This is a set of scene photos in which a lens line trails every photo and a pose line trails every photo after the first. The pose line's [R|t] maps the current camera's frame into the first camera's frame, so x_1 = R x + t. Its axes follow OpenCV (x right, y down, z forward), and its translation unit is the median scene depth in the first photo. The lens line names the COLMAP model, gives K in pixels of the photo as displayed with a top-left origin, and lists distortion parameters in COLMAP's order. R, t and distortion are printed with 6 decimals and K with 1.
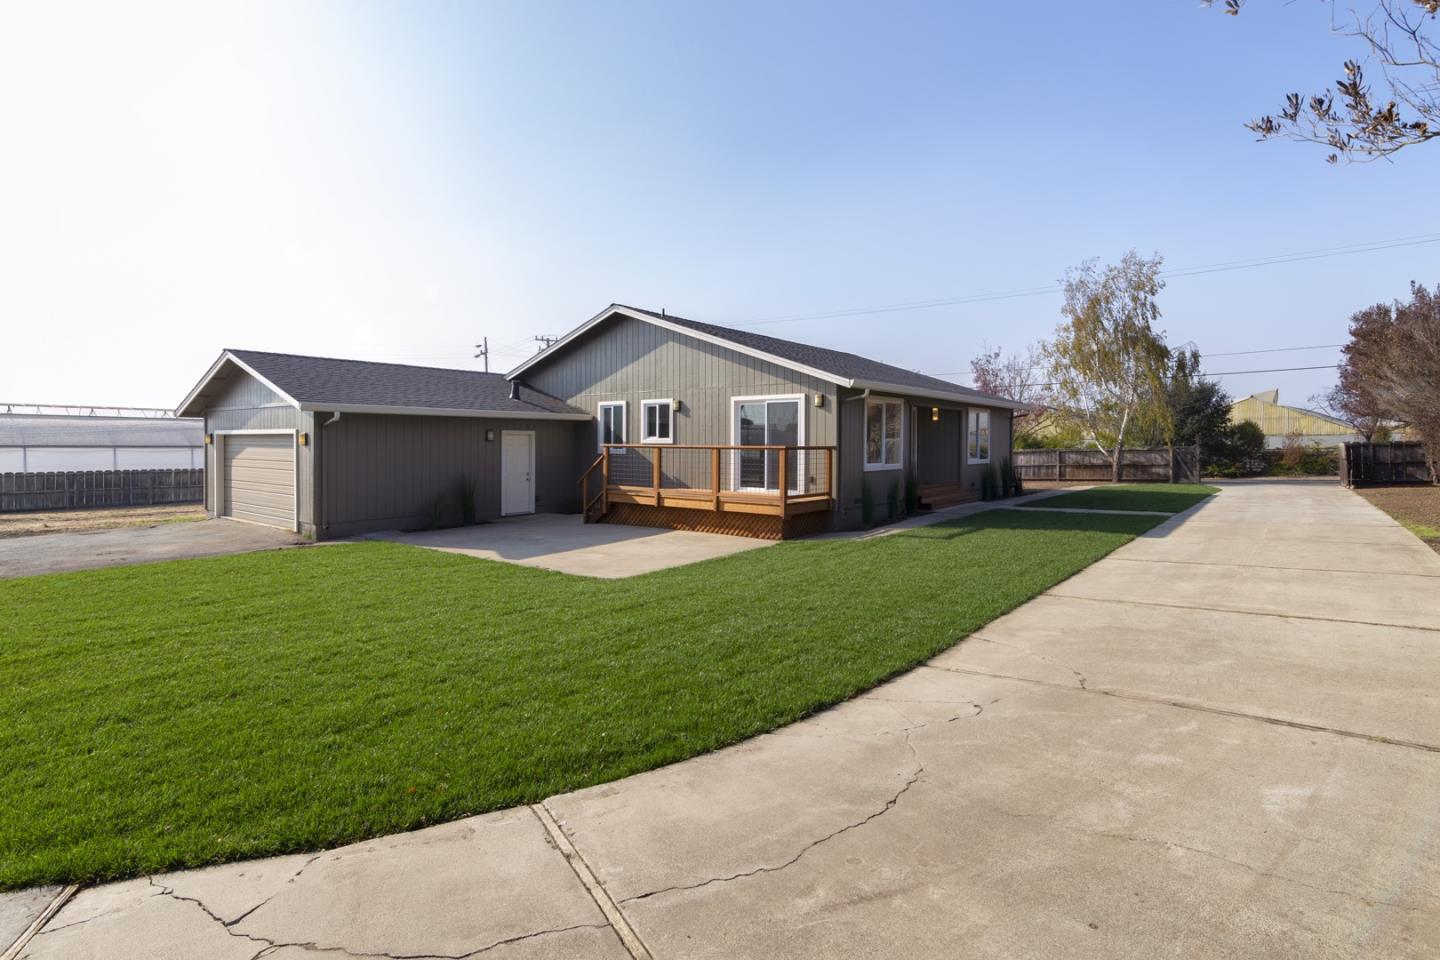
lens RADIAL K [[718.8, 0, 720.8], [0, 718.8, 443.0], [0, 0, 1]] dist [0.000056, -0.000236]
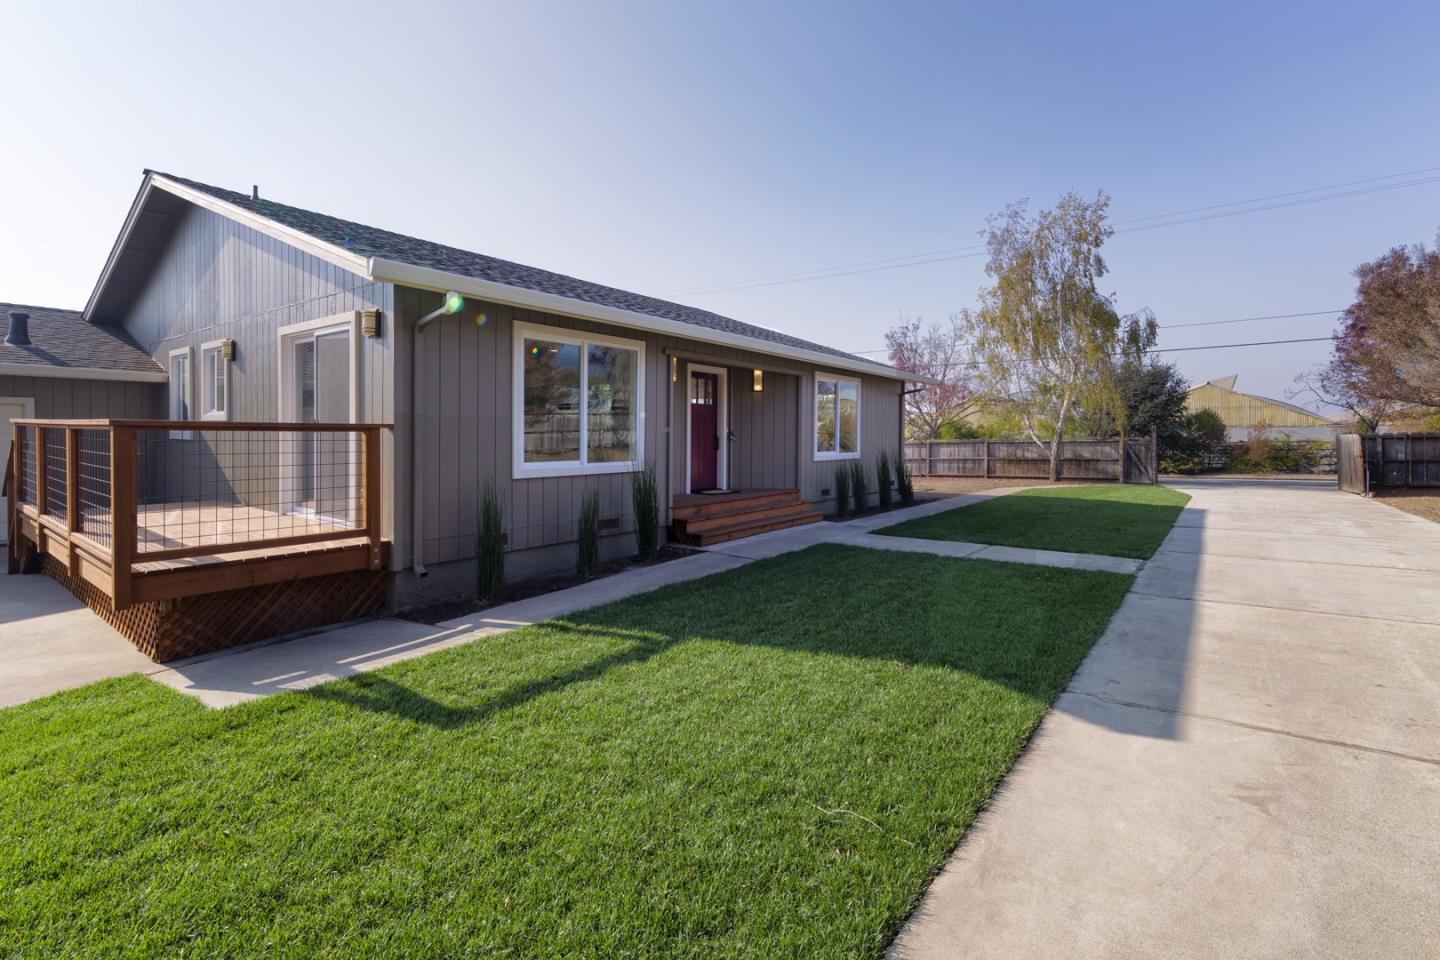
lens RADIAL K [[648.5, 0, 721.0], [0, 648.5, 415.7], [0, 0, 1]] dist [0.000853, -0.000026]
pose [[0.999853, 0.010033, 0.013880, 0.171800], [-0.009673, 0.999622, -0.025754, 0.003561], [-0.014133, 0.025616, 0.999572, 0.286757]]
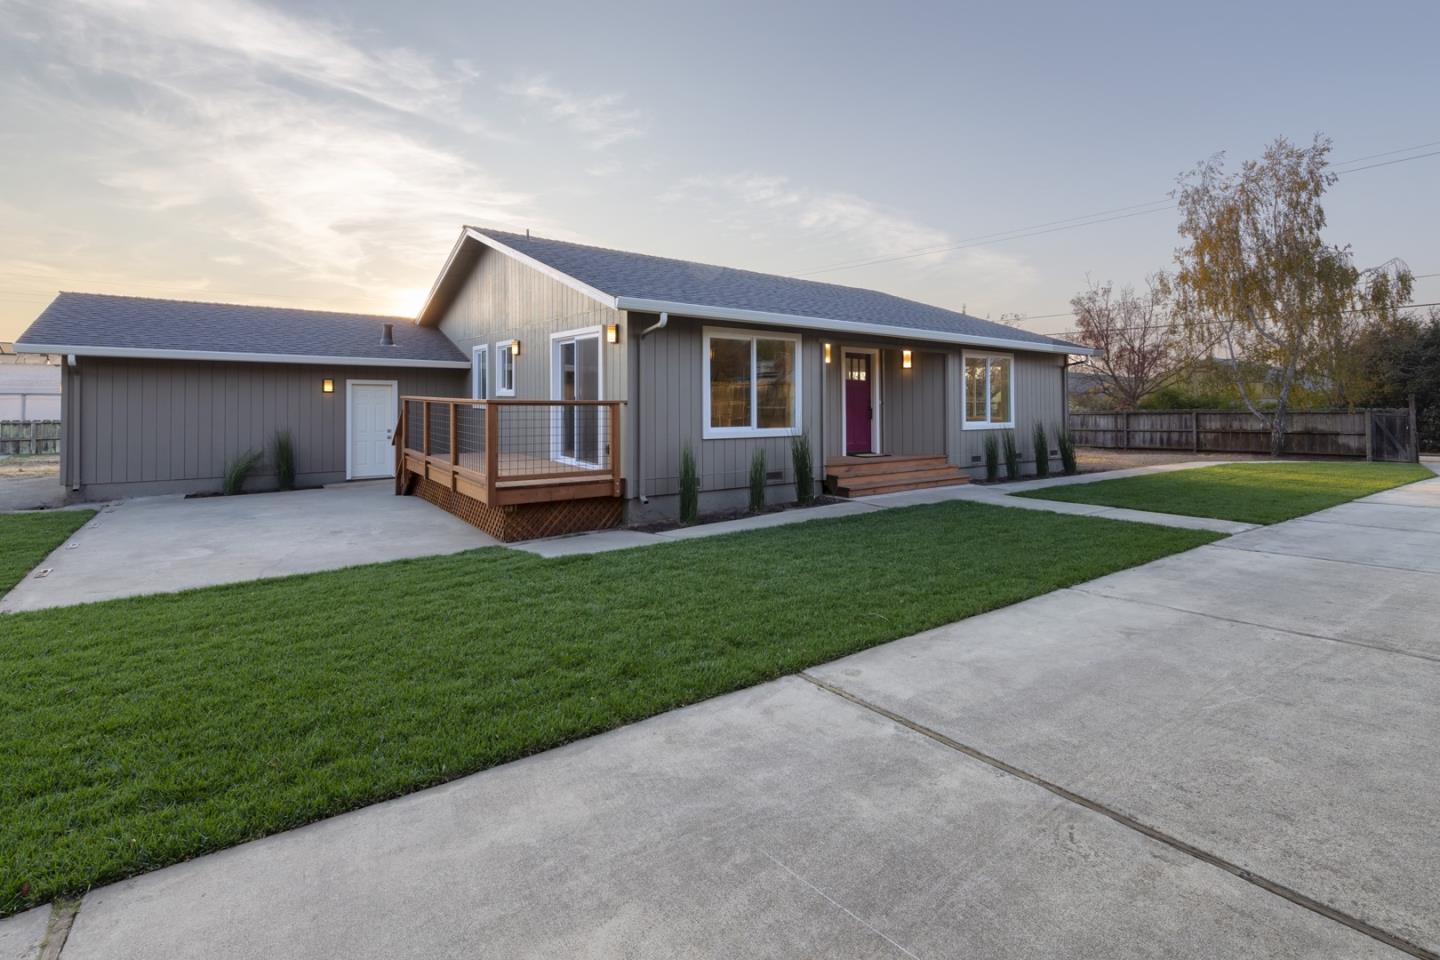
lens RADIAL K [[662.1, 0, 717.3], [0, 662.1, 365.8], [0, 0, 1]] dist [-0.002405, -0.000775]
pose [[0.962196, -0.004781, -0.272316, 0.196704], [-0.008930, 0.998754, -0.049090, 0.000722], [0.272212, 0.049666, 0.960955, 0.206557]]
